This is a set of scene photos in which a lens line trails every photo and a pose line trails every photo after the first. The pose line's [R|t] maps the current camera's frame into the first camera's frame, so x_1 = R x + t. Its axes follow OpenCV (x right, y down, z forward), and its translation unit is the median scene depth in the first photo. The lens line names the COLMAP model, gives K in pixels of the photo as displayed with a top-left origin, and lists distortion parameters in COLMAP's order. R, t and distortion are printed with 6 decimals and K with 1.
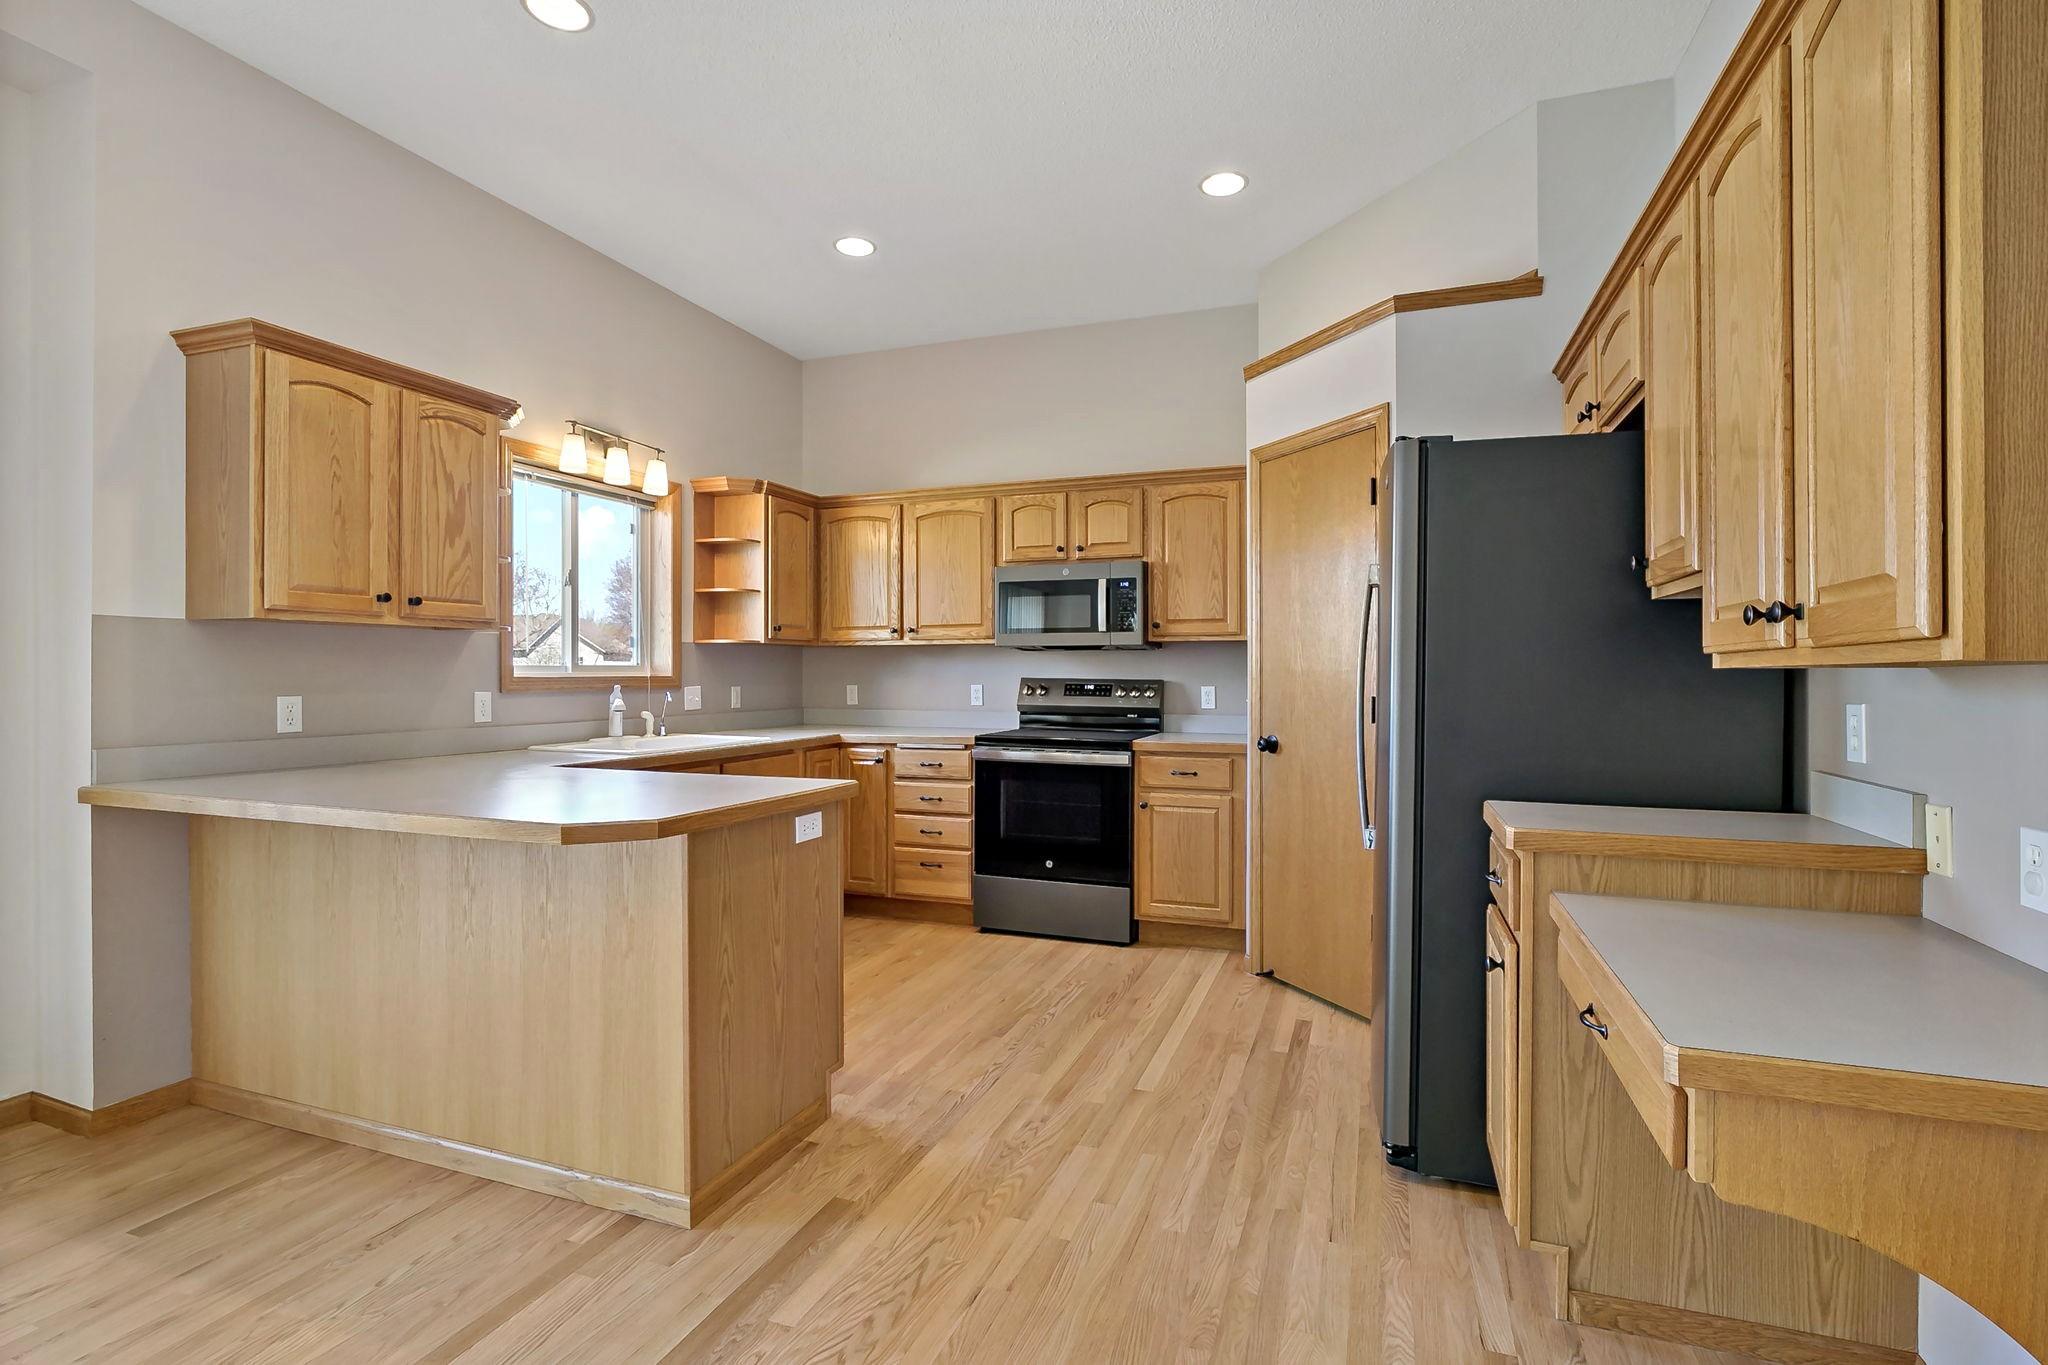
lens RADIAL K [[947.0, 0, 1058.0], [0, 947.0, 675.0], [0, 0, 1]] dist [-0.016398, 0.003912]
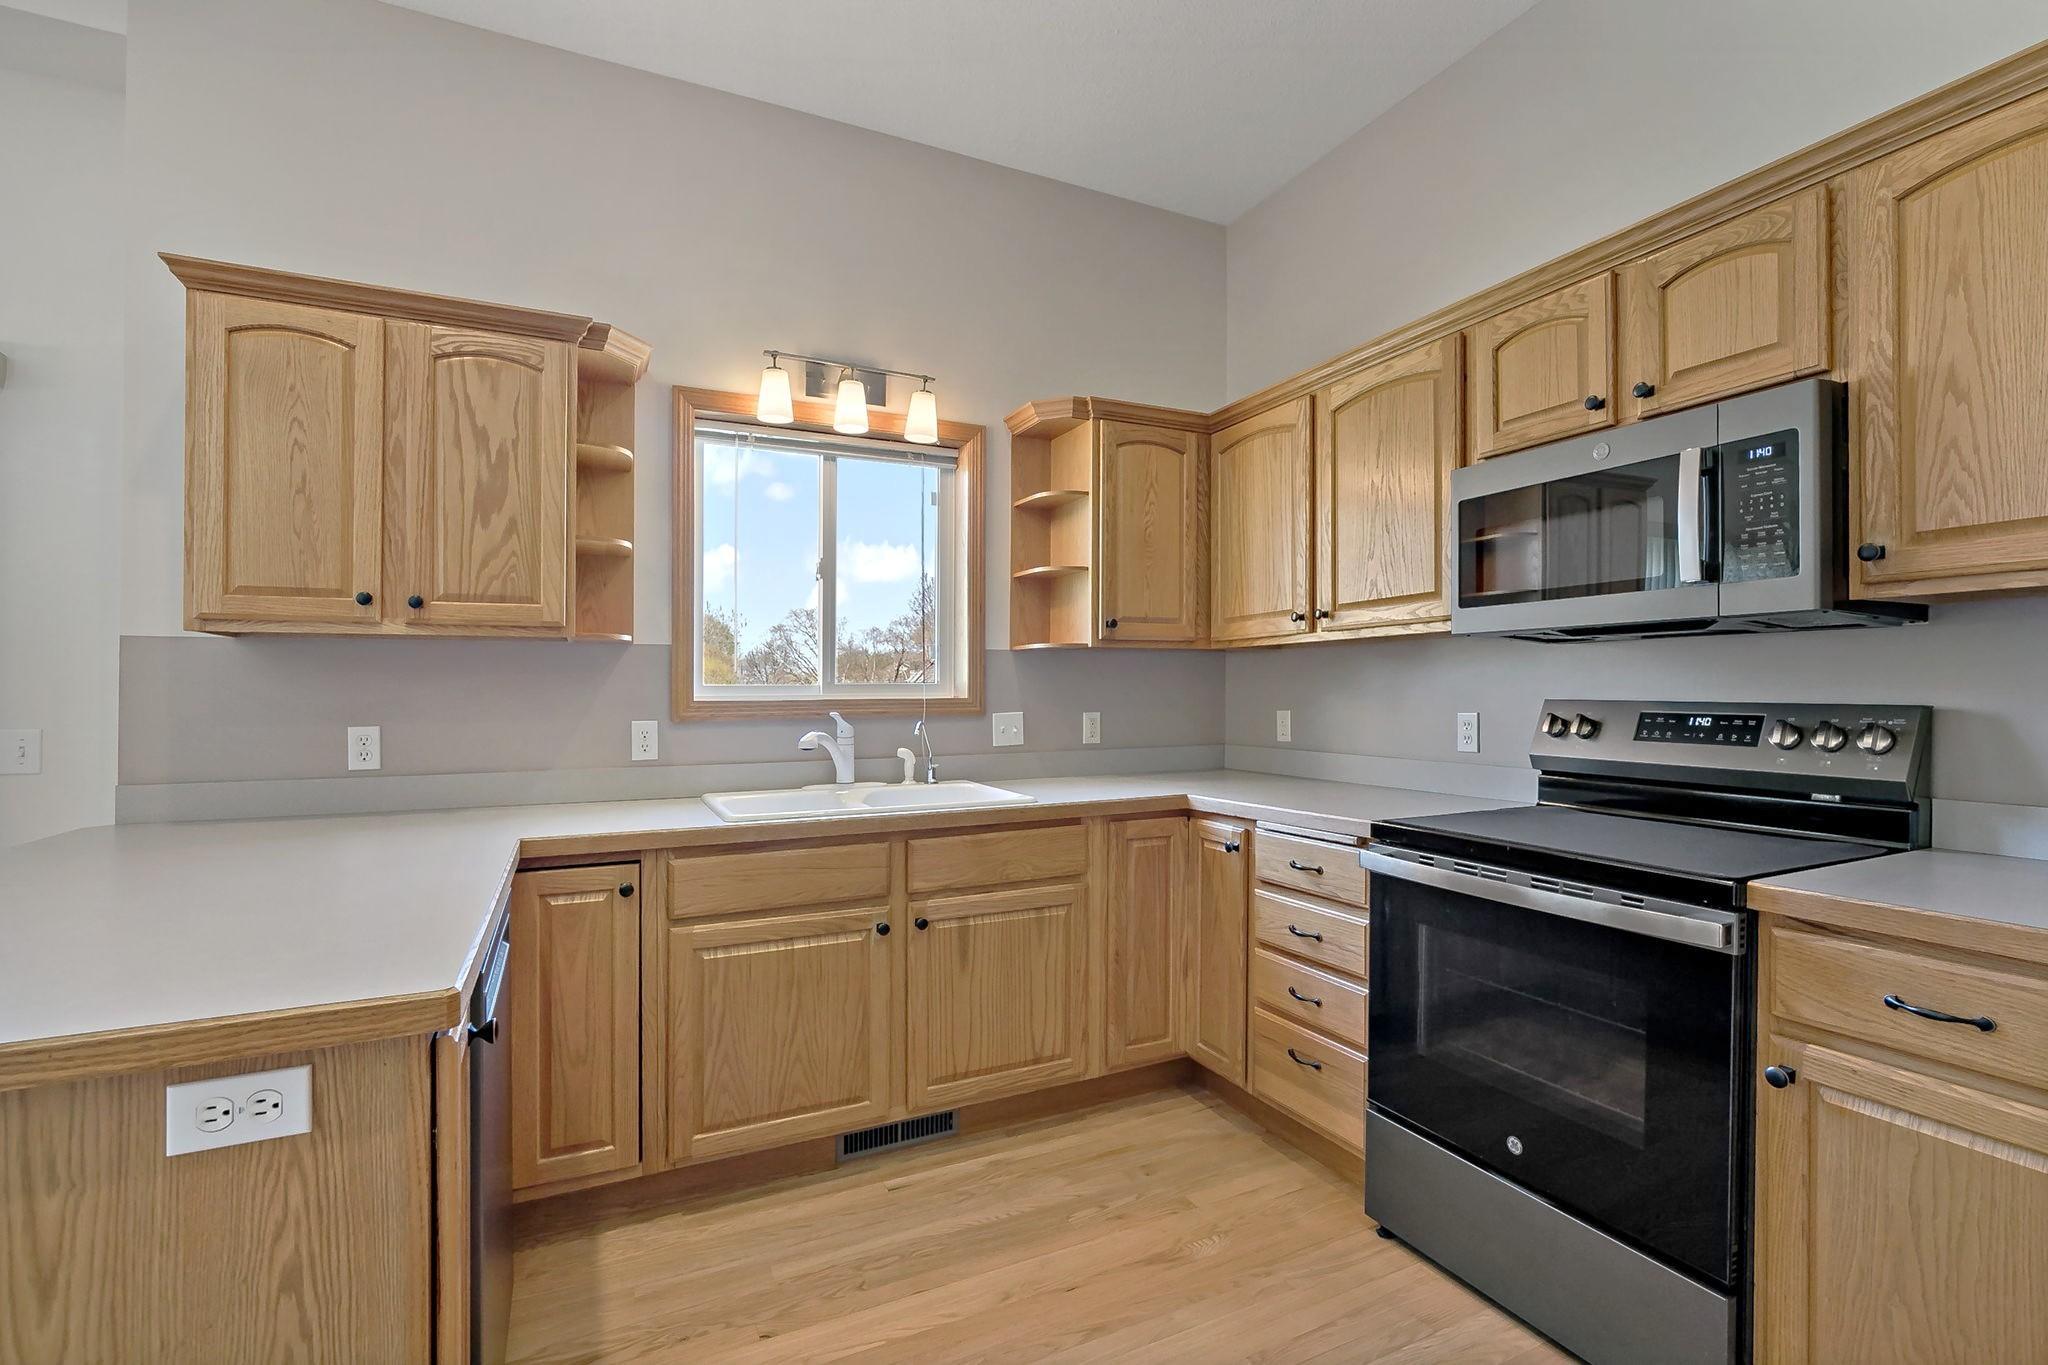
lens RADIAL K [[947.0, 0, 1038.4], [0, 947.0, 697.8], [0, 0, 1]] dist [-0.016398, 0.003912]
pose [[0.716209, -0.001872, -0.697884, 0.153156], [0.006263, 0.999973, 0.003746, -0.001799], [0.697858, -0.007053, 0.716201, 0.651276]]
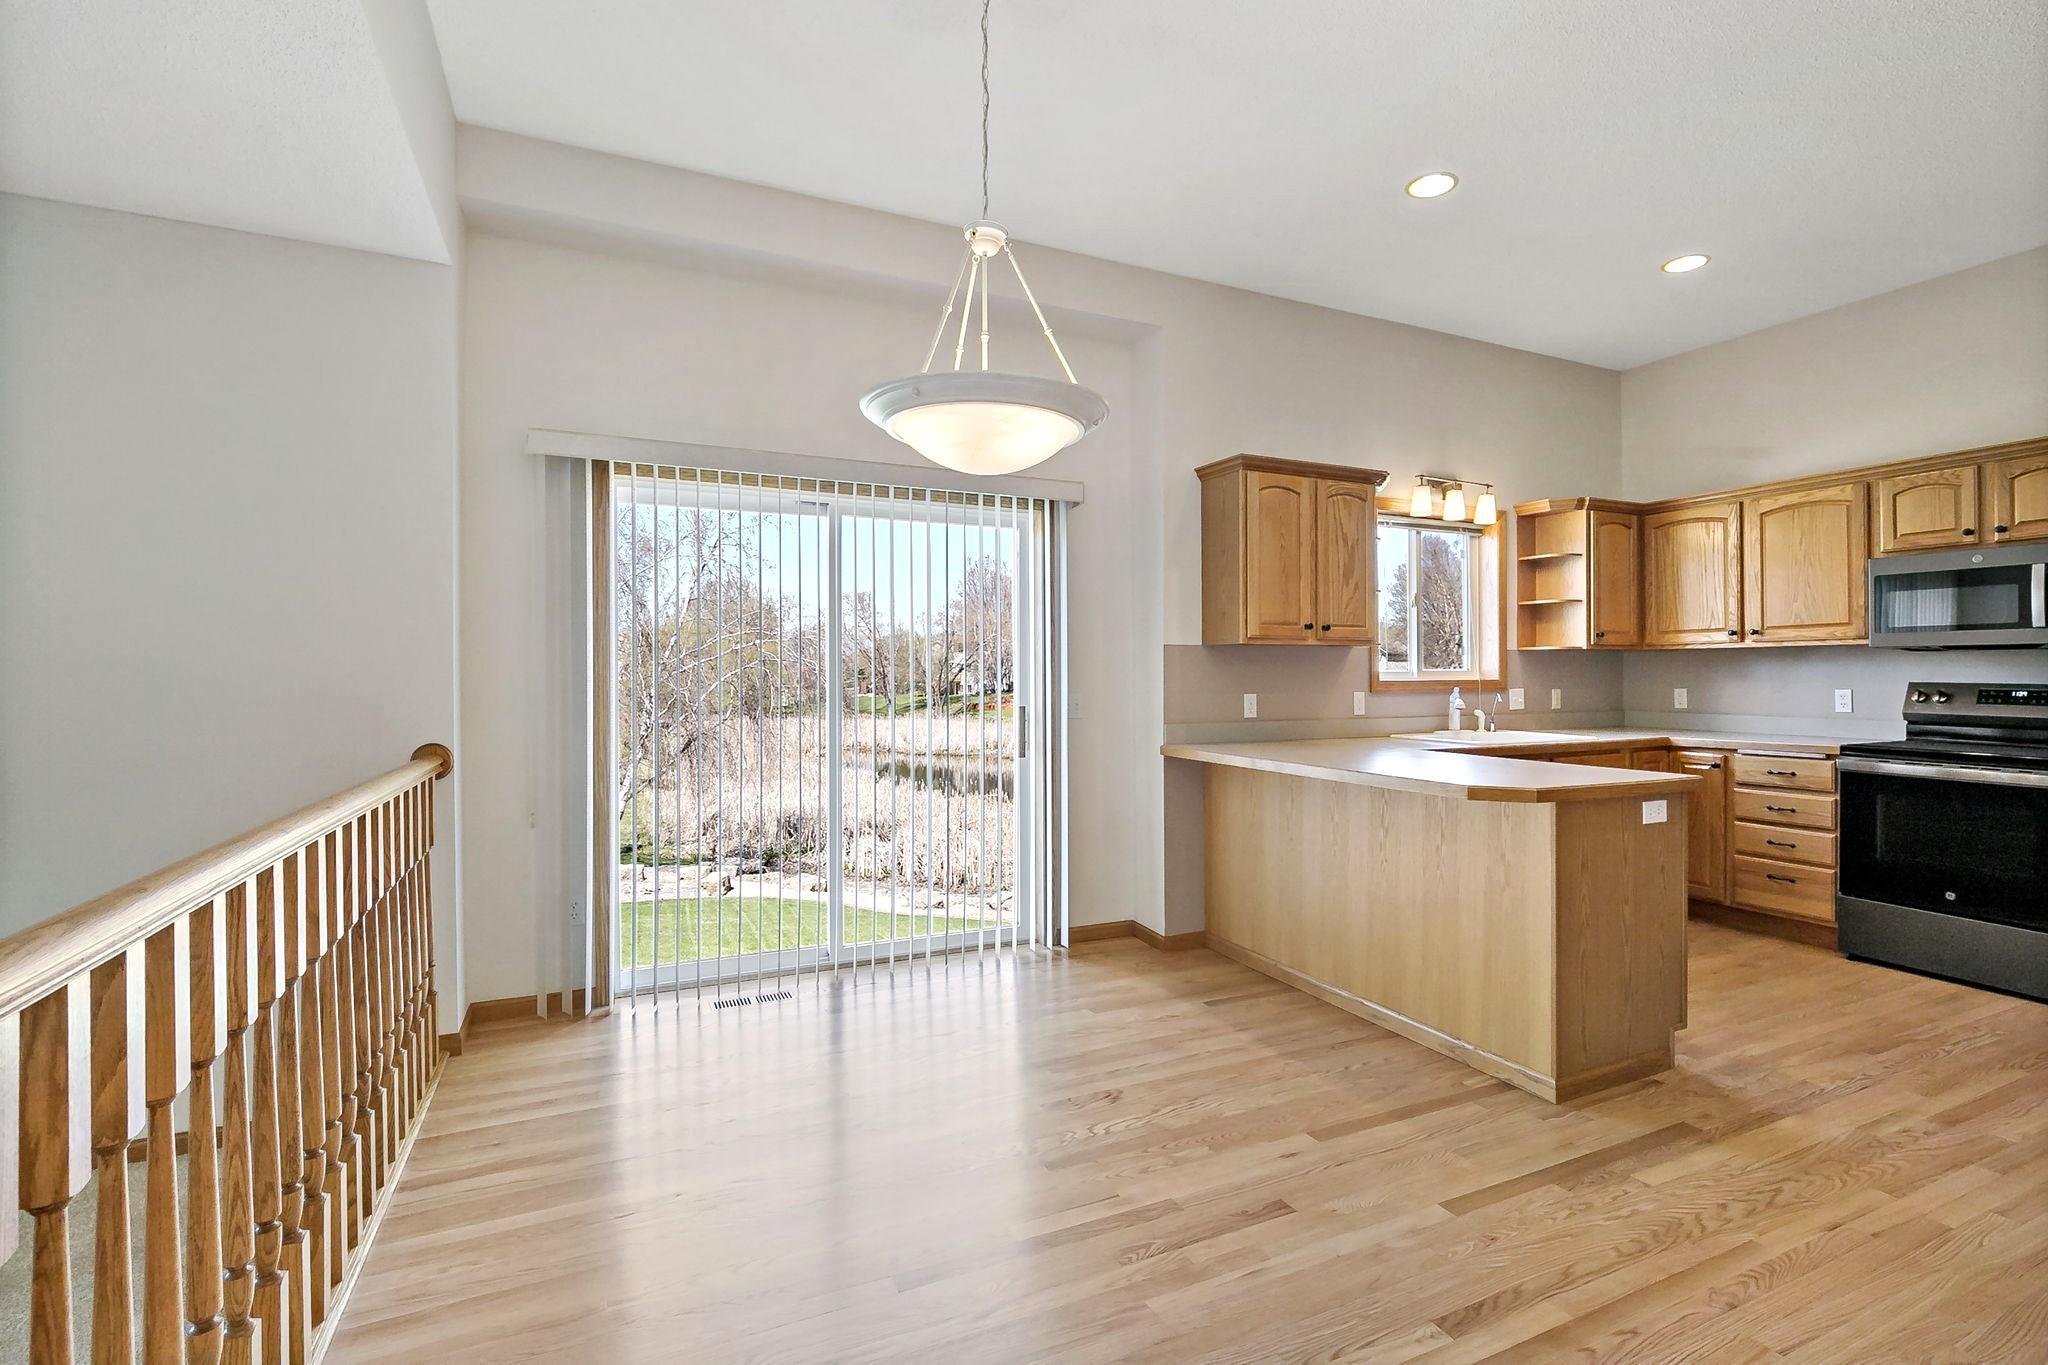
lens RADIAL K [[947.0, 0, 1037.1], [0, 947.0, 671.1], [0, 0, 1]] dist [-0.016398, 0.003912]
pose [[0.697111, -0.003684, -0.716953, 0.026628], [0.000871, 0.999990, -0.004291, -0.005912], [0.716962, 0.002367, 0.697108, -0.244937]]
